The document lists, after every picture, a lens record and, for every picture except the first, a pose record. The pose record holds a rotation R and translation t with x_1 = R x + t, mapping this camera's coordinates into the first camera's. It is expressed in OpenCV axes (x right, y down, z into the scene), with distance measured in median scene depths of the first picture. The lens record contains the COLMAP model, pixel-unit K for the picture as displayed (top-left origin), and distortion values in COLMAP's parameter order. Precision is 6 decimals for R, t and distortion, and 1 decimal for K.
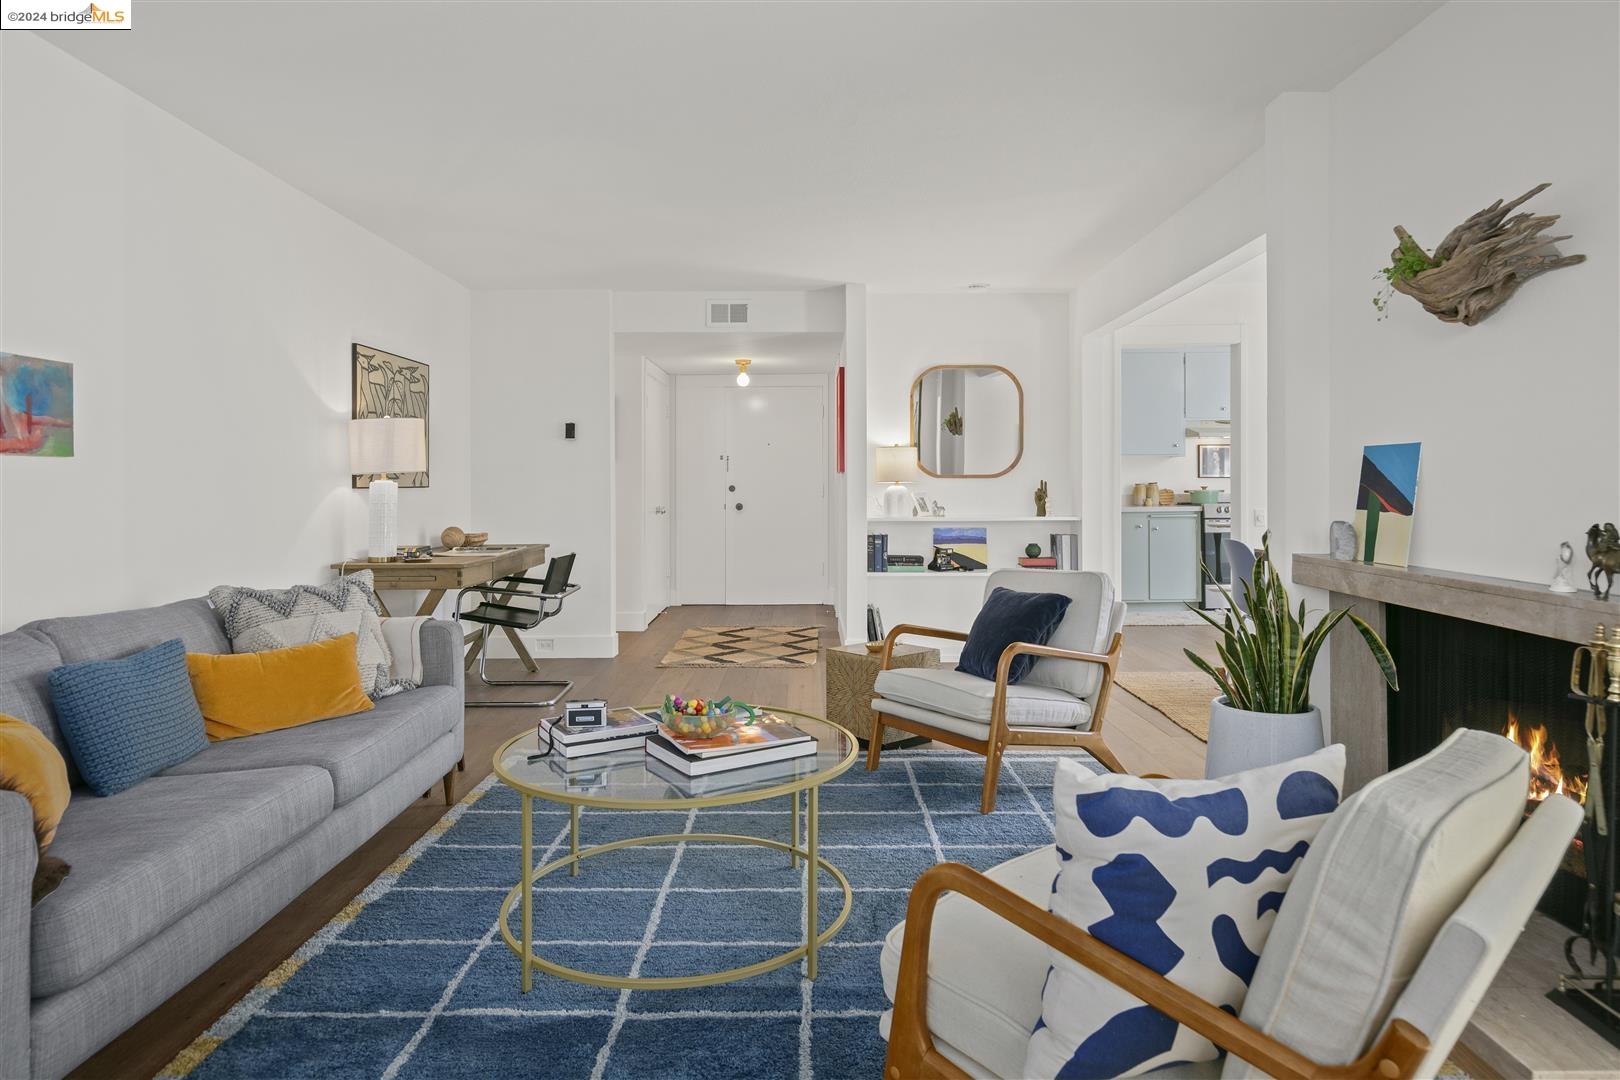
lens RADIAL K [[976.6, 0, 801.5], [0, 976.6, 484.5], [0, 0, 1]] dist [-0.001269, 0.001141]
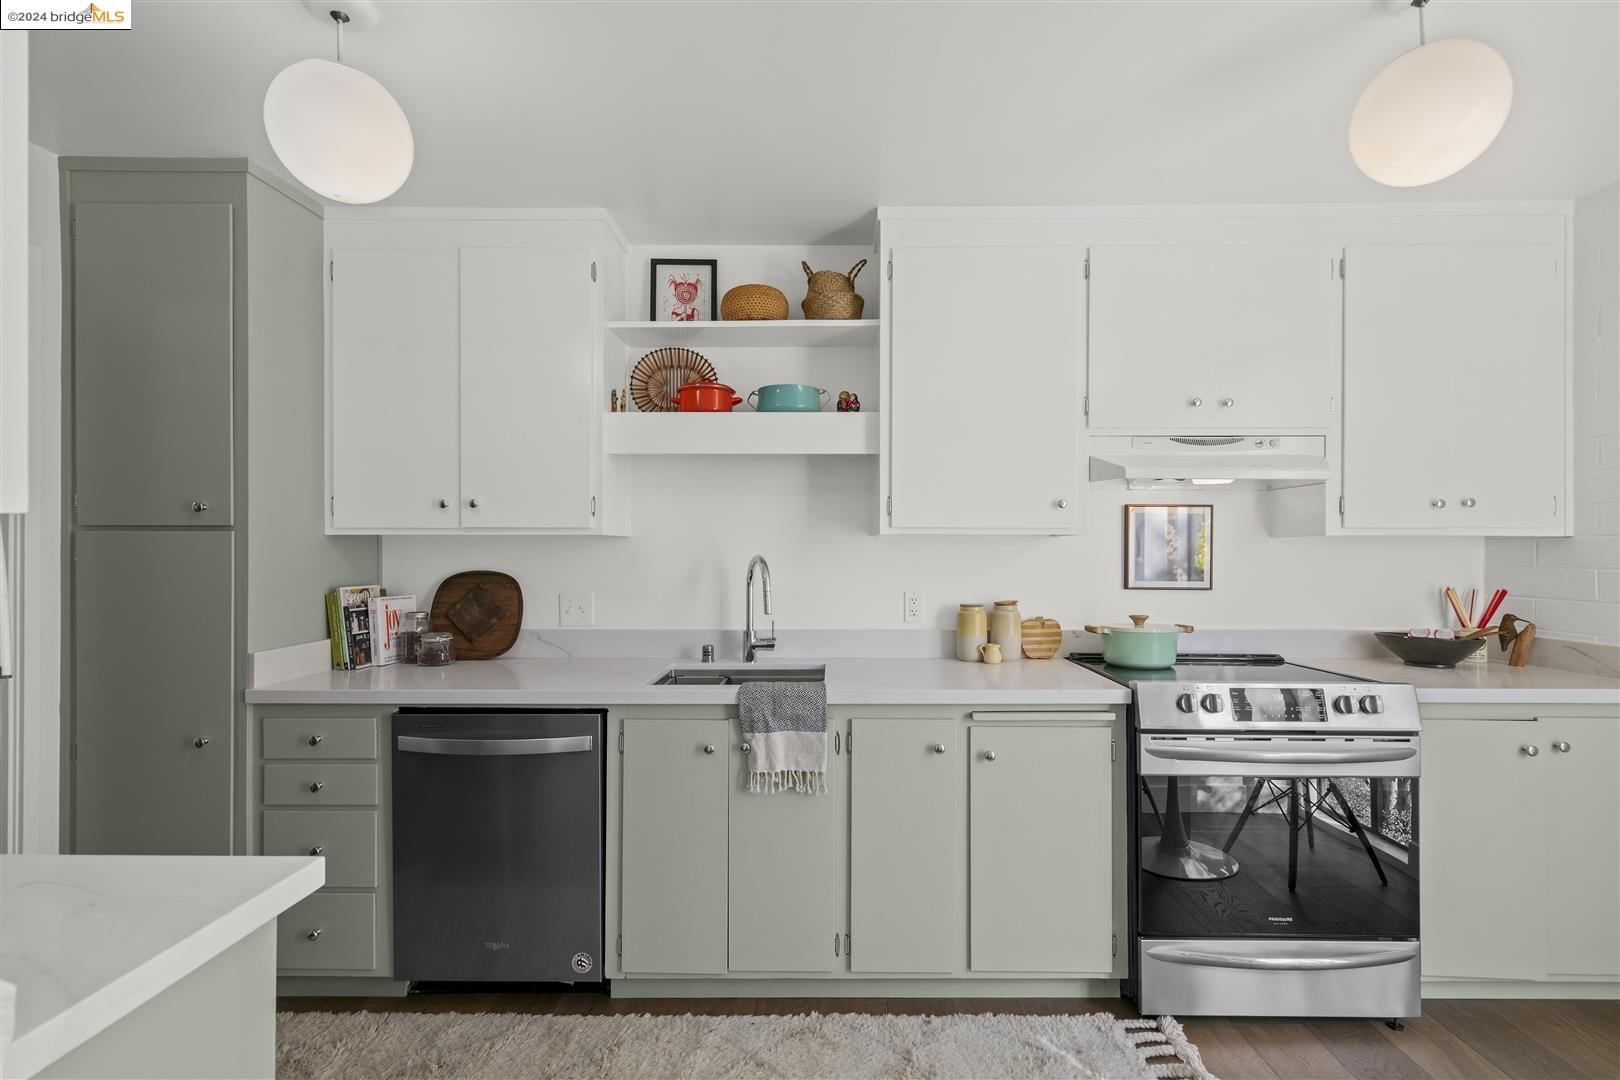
lens RADIAL K [[768.8, 0, 829.6], [0, 768.8, 549.4], [0, 0, 1]] dist [0.018154, -0.000072]
pose [[0.999954, 0.007503, 0.005963, 0.483042], [-0.007505, 0.999972, 0.000160, -0.036591], [-0.005962, -0.000204, 0.999982, 1.166522]]
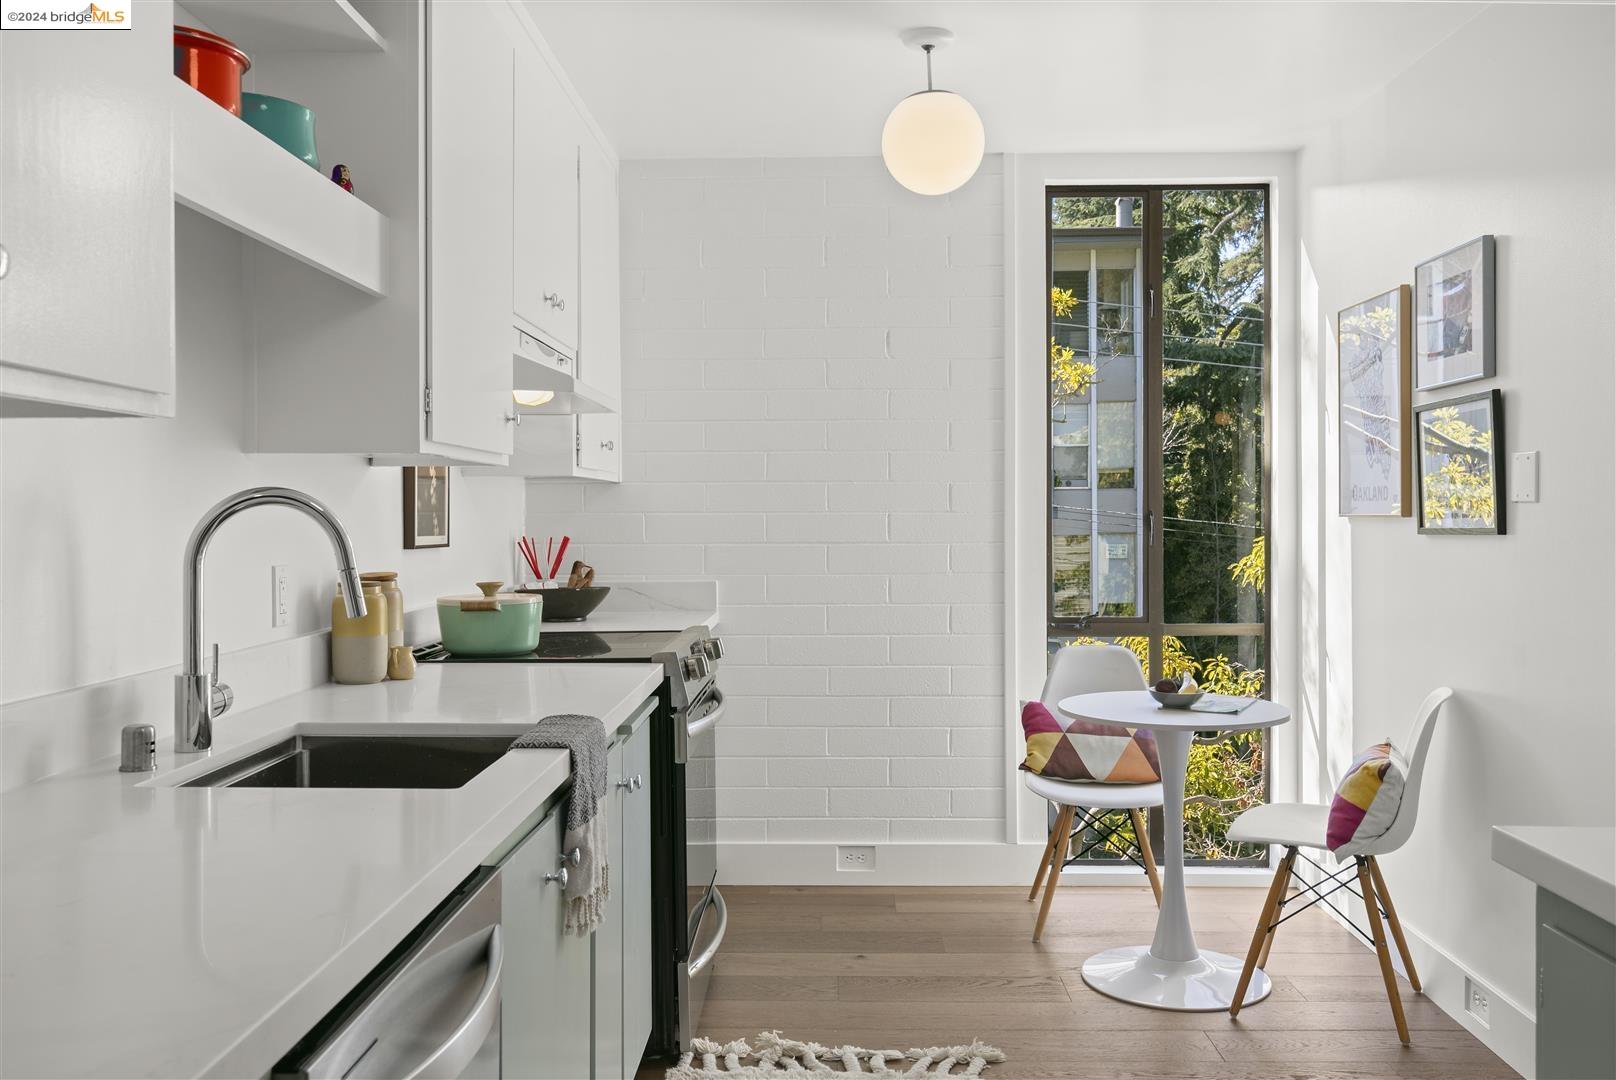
lens RADIAL K [[1418.9, 0, 808.0], [0, 1418.9, 540.0], [0, 0, 1]] dist [-0.000087, -0.000106]
pose [[0.011262, -0.012977, 0.999852, 0.052363], [0.000999, 0.999915, 0.012967, -0.023384], [-0.999936, 0.000853, 0.011274, 1.499918]]
